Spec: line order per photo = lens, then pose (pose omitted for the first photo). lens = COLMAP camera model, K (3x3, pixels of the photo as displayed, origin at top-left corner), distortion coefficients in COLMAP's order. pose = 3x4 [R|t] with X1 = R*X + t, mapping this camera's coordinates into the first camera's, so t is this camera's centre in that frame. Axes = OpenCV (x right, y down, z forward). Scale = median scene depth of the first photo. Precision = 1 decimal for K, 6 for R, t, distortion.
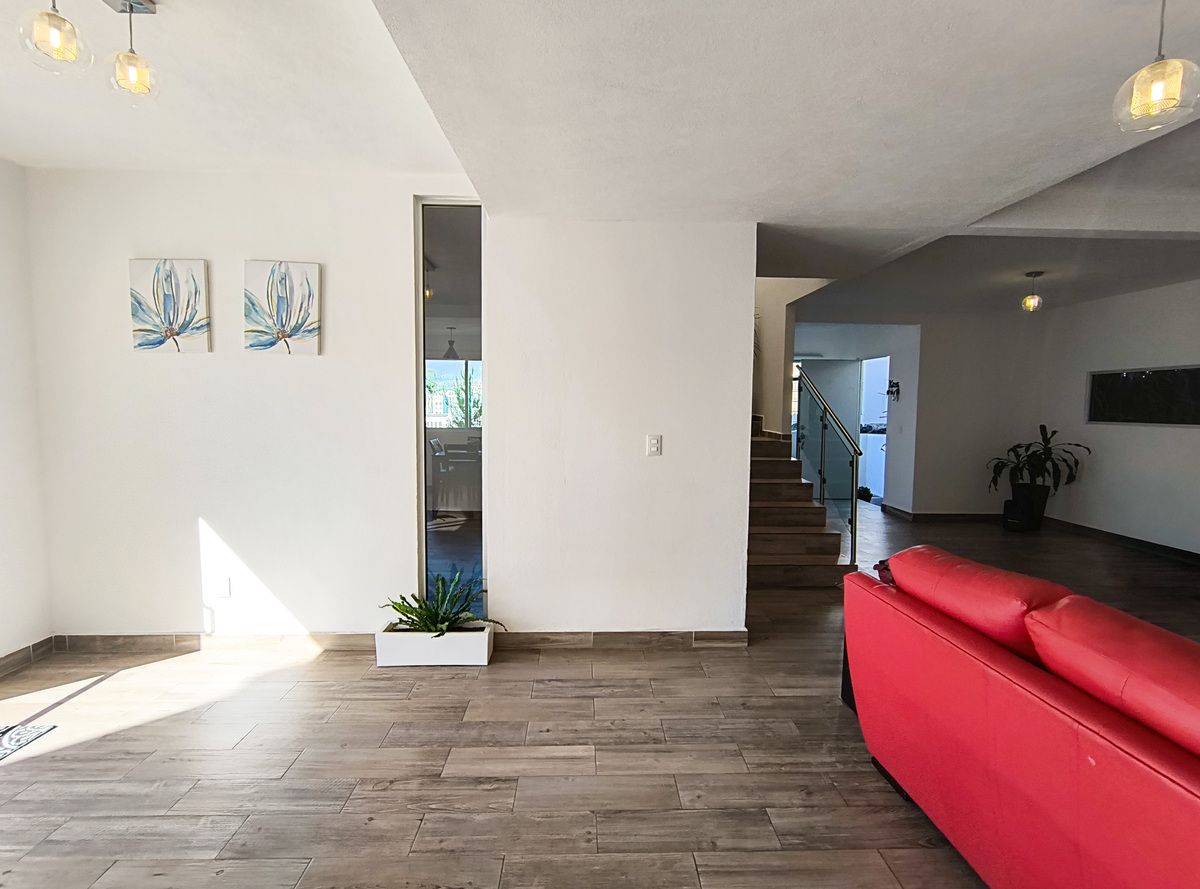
lens RADIAL K [[562.3, 0, 605.3], [0, 562.3, 443.5], [0, 0, 1]] dist [-0.001780, -0.000164]
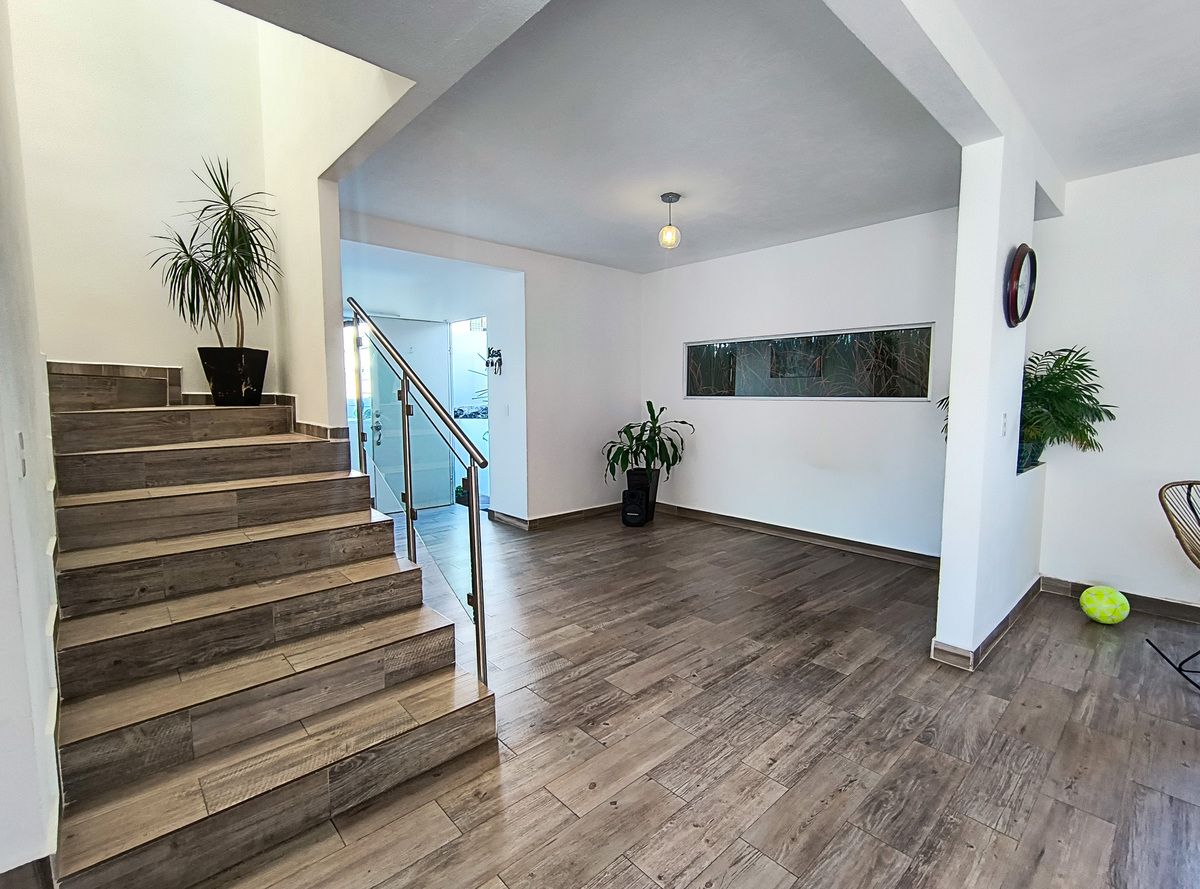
lens RADIAL K [[548.4, 0, 600.8], [0, 548.4, 441.3], [0, 0, 1]] dist [-0.002540, 0.000138]
pose [[0.759114, -0.067326, 0.647467, 0.178227], [0.052788, 0.997728, 0.041856, -0.012110], [-0.648814, 0.002405, 0.760943, 0.453523]]
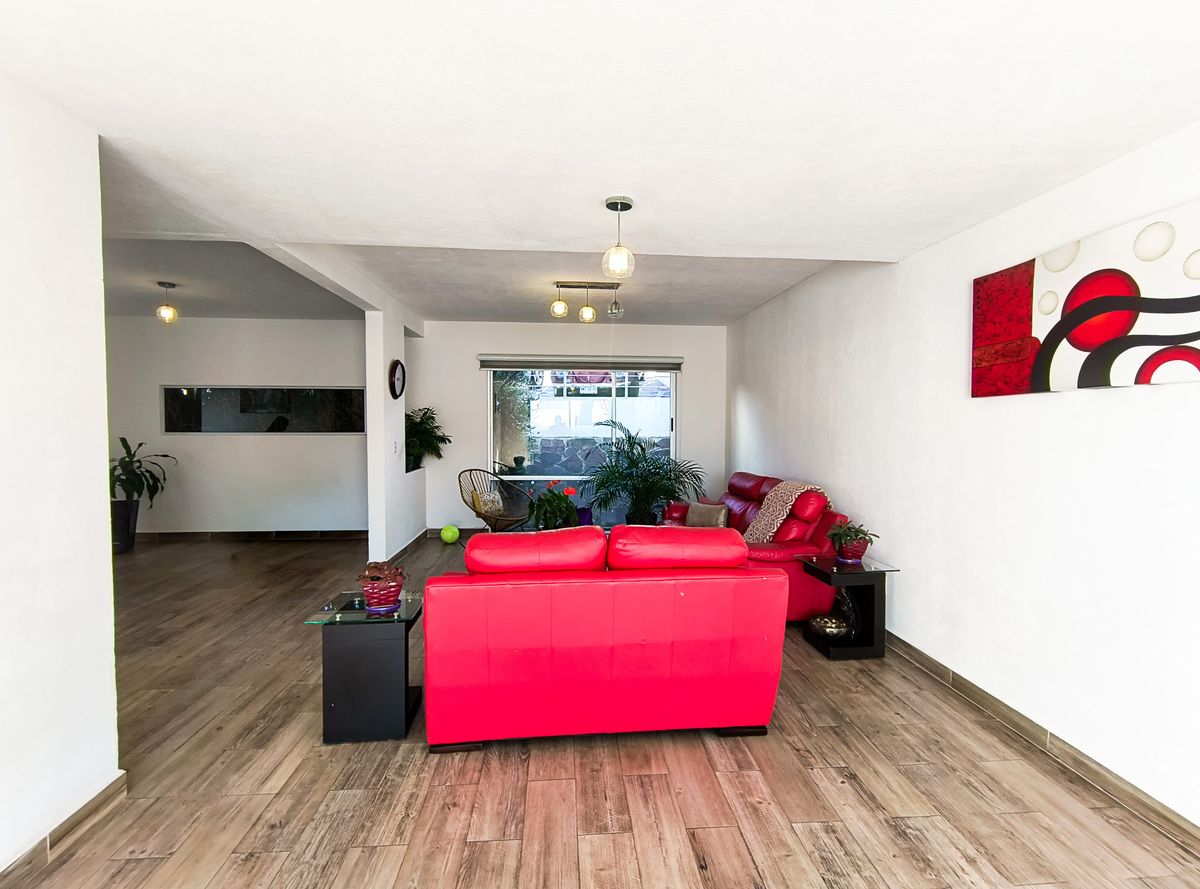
lens RADIAL K [[548.4, 0, 600.8], [0, 548.4, 441.3], [0, 0, 1]] dist [-0.002540, 0.000138]
pose [[-0.042499, -0.045075, 0.998079, -0.217562], [0.066413, 0.996645, 0.047838, -0.020657], [-0.996887, 0.068319, -0.039363, 0.265528]]
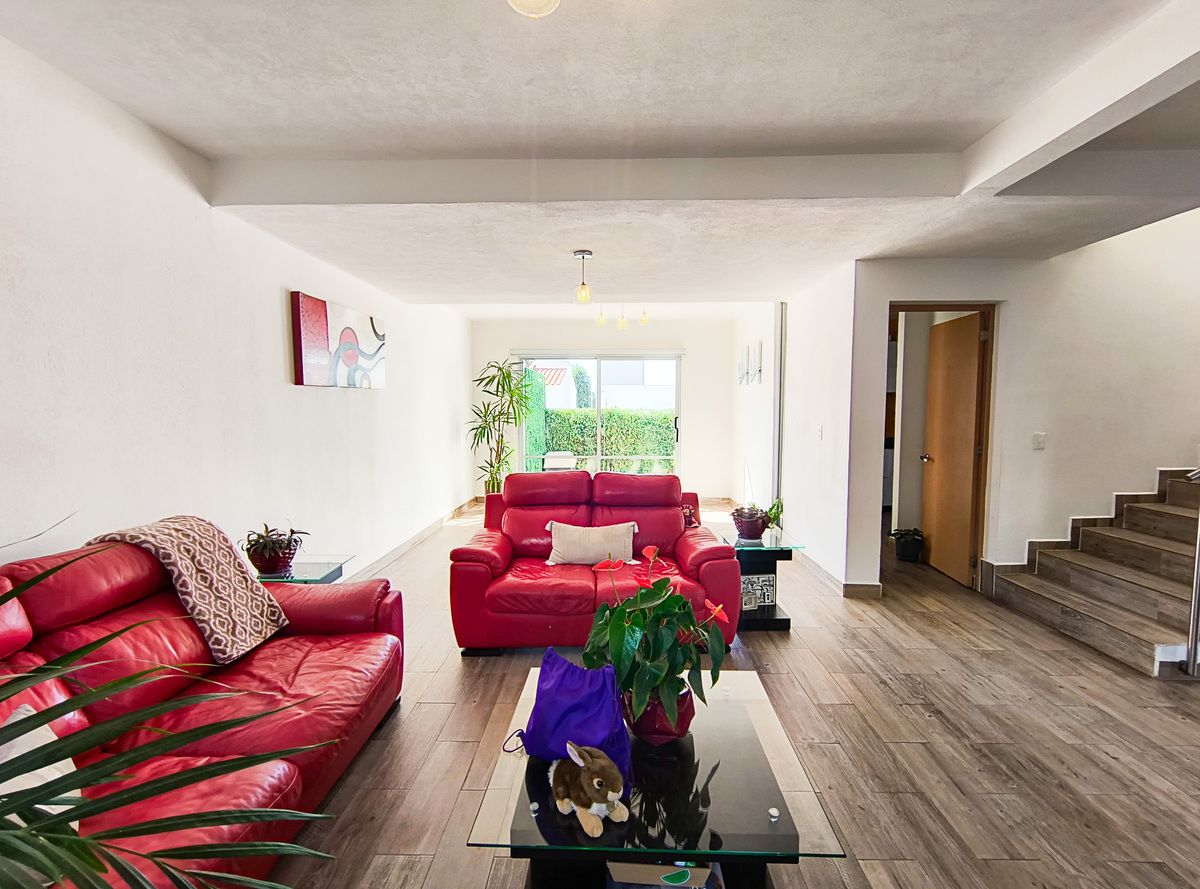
lens RADIAL K [[548.4, 0, 600.8], [0, 548.4, 441.3], [0, 0, 1]] dist [-0.002540, 0.000138]
pose [[-0.060311, 0.049451, -0.996954, 0.865983], [-0.070192, 0.996089, 0.053654, -0.006981], [0.995709, 0.073215, -0.056604, 0.293335]]
